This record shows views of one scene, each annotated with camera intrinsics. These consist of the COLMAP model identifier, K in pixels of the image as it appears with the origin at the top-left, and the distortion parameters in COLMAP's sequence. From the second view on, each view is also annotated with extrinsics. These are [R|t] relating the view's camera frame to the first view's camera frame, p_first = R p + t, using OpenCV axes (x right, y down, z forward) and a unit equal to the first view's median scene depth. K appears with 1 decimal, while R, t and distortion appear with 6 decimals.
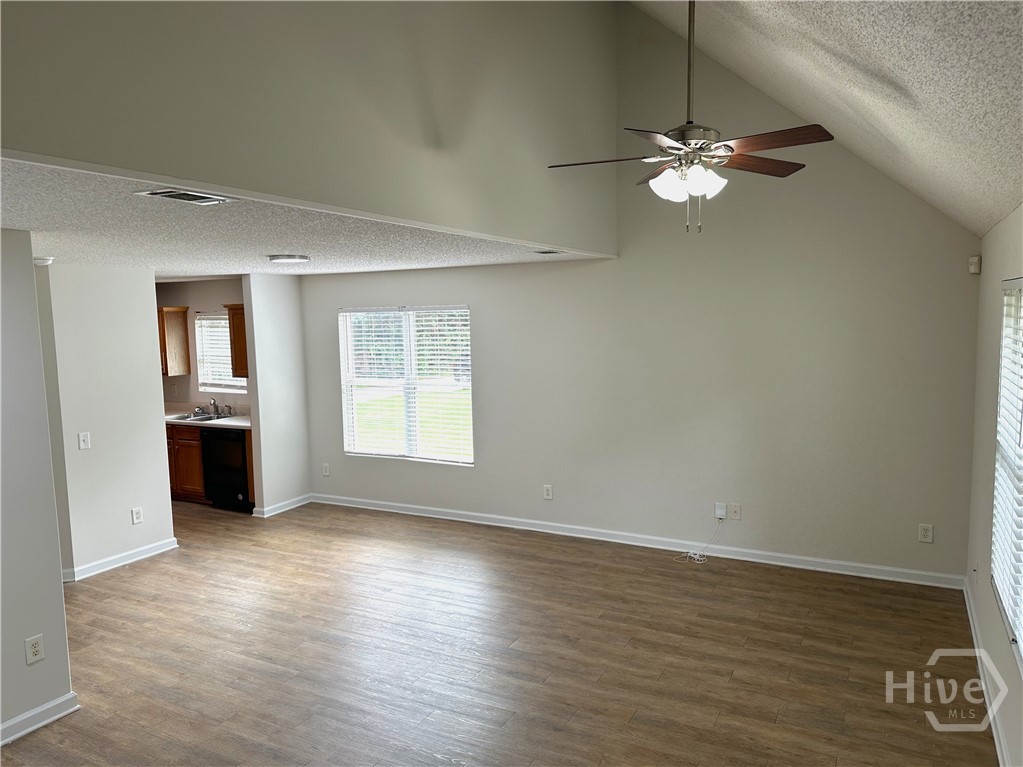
lens RADIAL K [[736.0, 0, 511.0], [0, 736.0, 383.7], [0, 0, 1]] dist [0.060959, -0.003149]
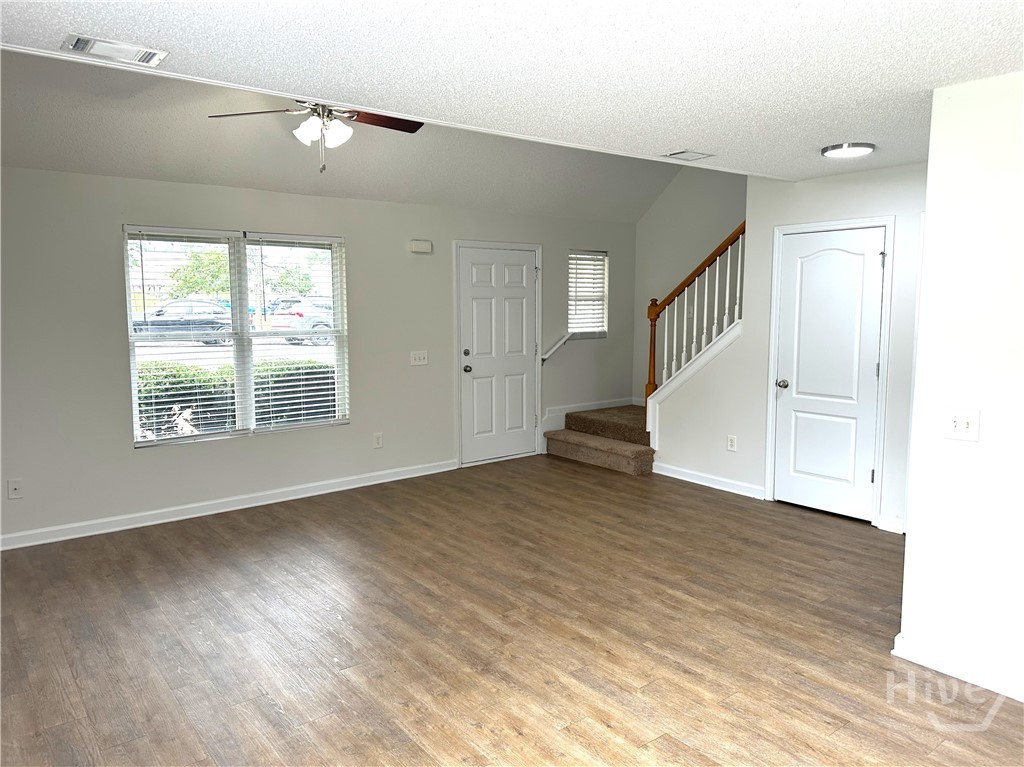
lens RADIAL K [[736.8, 0, 511.0], [0, 736.8, 381.6], [0, 0, 1]] dist [0.060959, -0.003149]
pose [[-0.911618, -0.020799, 0.410513, -0.484824], [0.066880, 0.977905, 0.198064, -0.066713], [-0.405562, 0.208014, -0.890084, 1.748305]]
